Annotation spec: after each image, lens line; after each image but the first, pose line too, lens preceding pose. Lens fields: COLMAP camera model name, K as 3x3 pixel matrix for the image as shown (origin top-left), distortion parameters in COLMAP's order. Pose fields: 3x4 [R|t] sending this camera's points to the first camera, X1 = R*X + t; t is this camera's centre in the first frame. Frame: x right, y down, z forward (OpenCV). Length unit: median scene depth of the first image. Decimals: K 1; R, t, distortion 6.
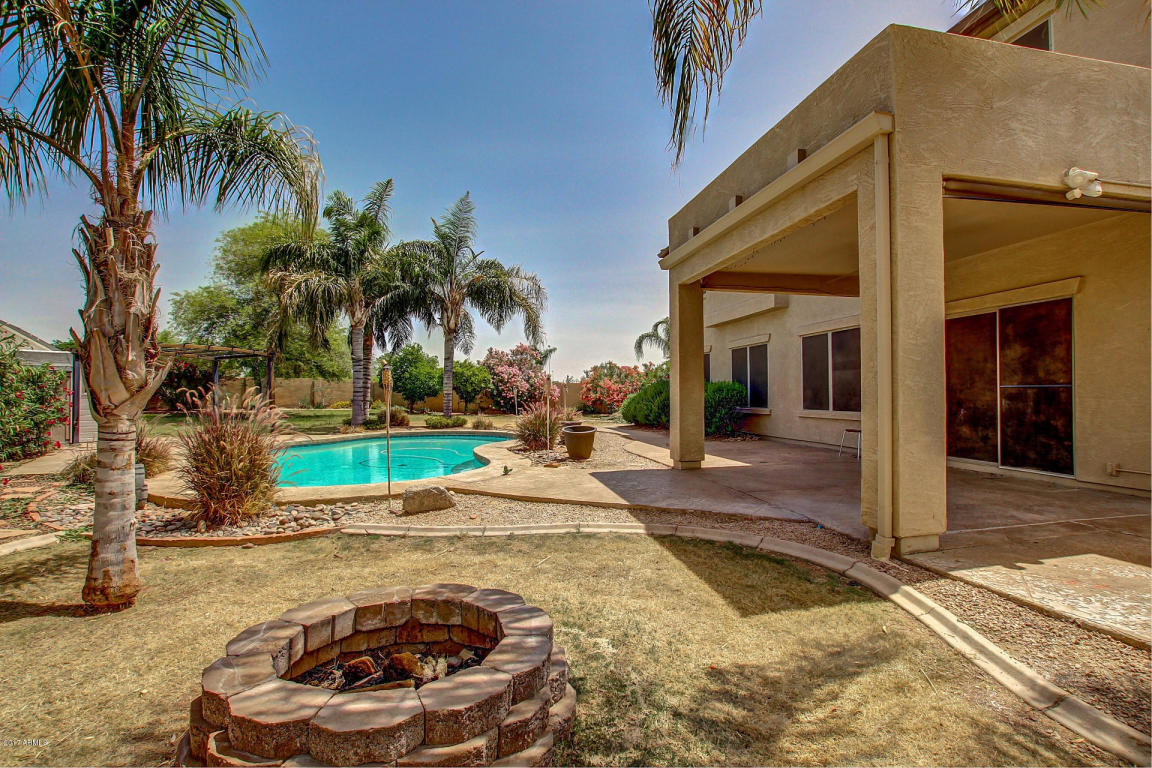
lens RADIAL K [[535.5, 0, 581.5], [0, 535.5, 387.5], [0, 0, 1]] dist [-0.038116, 0.007008]
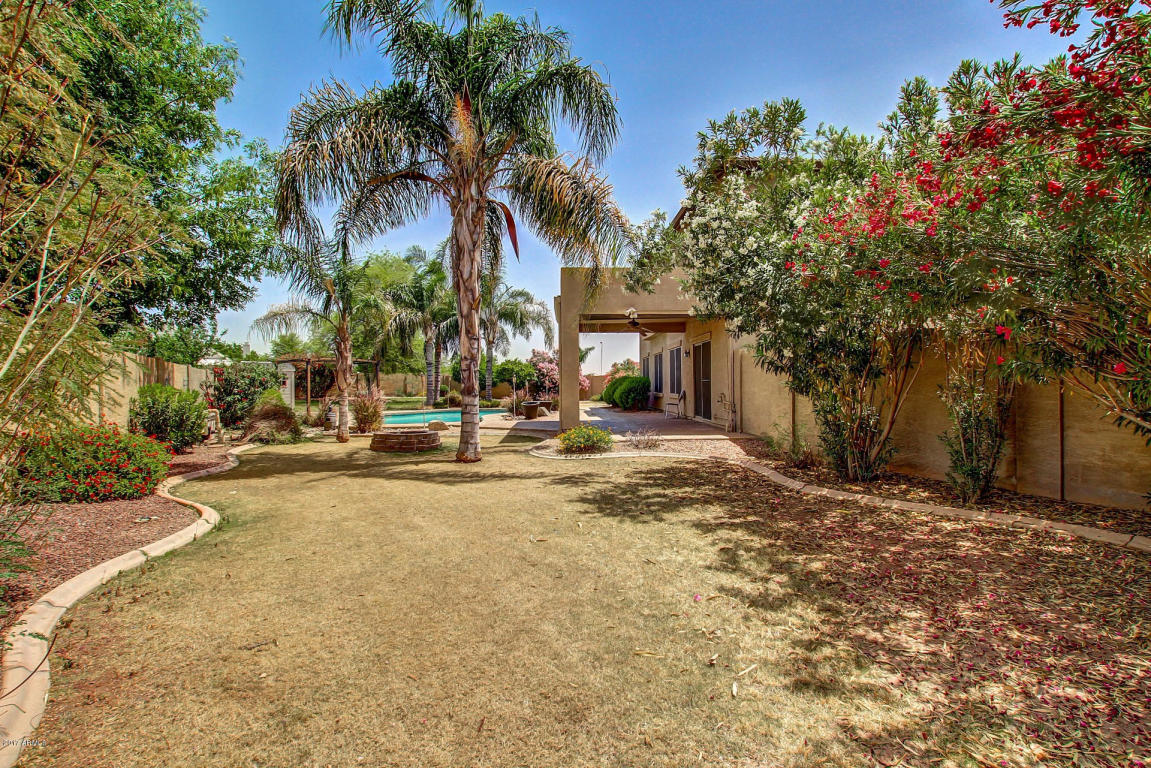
lens RADIAL K [[535.0, 0, 581.0], [0, 535.0, 387.5], [0, 0, 1]] dist [-0.038116, 0.007008]
pose [[0.987454, -0.006085, -0.157787, 0.230325], [0.008956, 0.999807, 0.017491, -0.004566], [0.157650, -0.018685, 0.987318, -0.412650]]
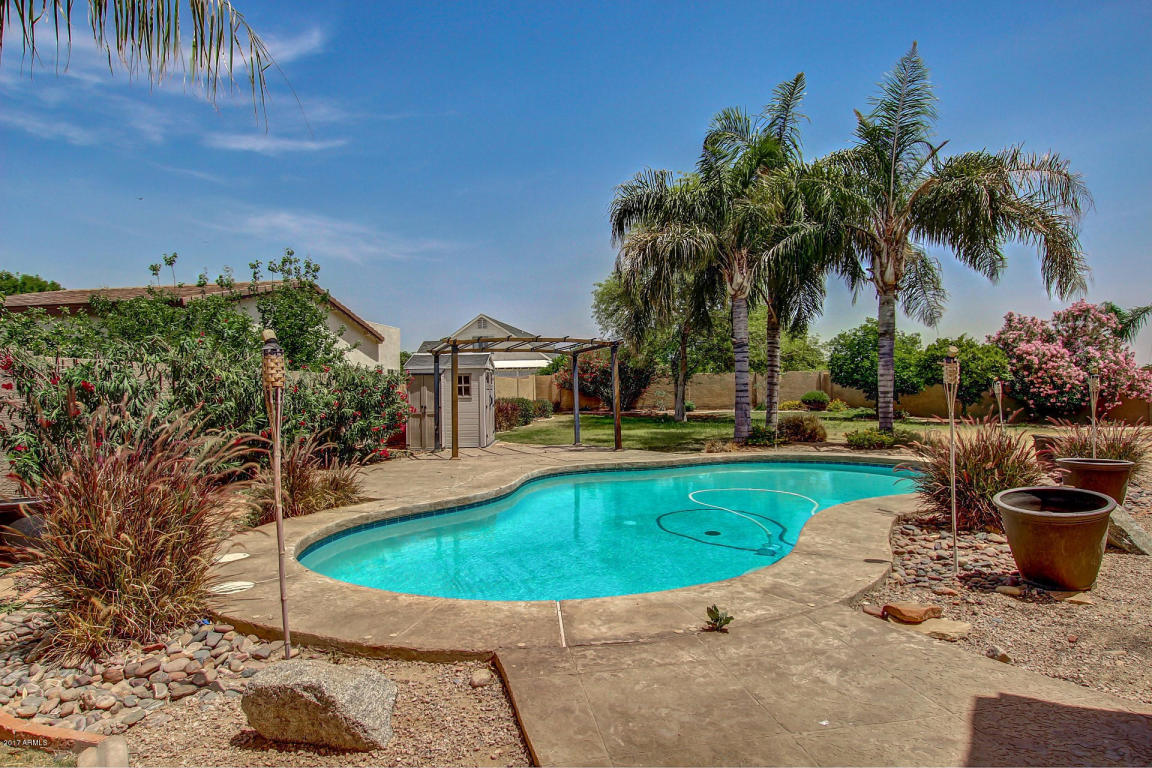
lens RADIAL K [[643.7, 0, 579.2], [0, 643.7, 395.1], [0, 0, 1]] dist [-0.023327, -0.000345]
pose [[0.681218, -0.007118, -0.732046, 0.042927], [0.022147, 0.999695, 0.010890, -0.000254], [0.731745, -0.023631, 0.681168, 0.248636]]
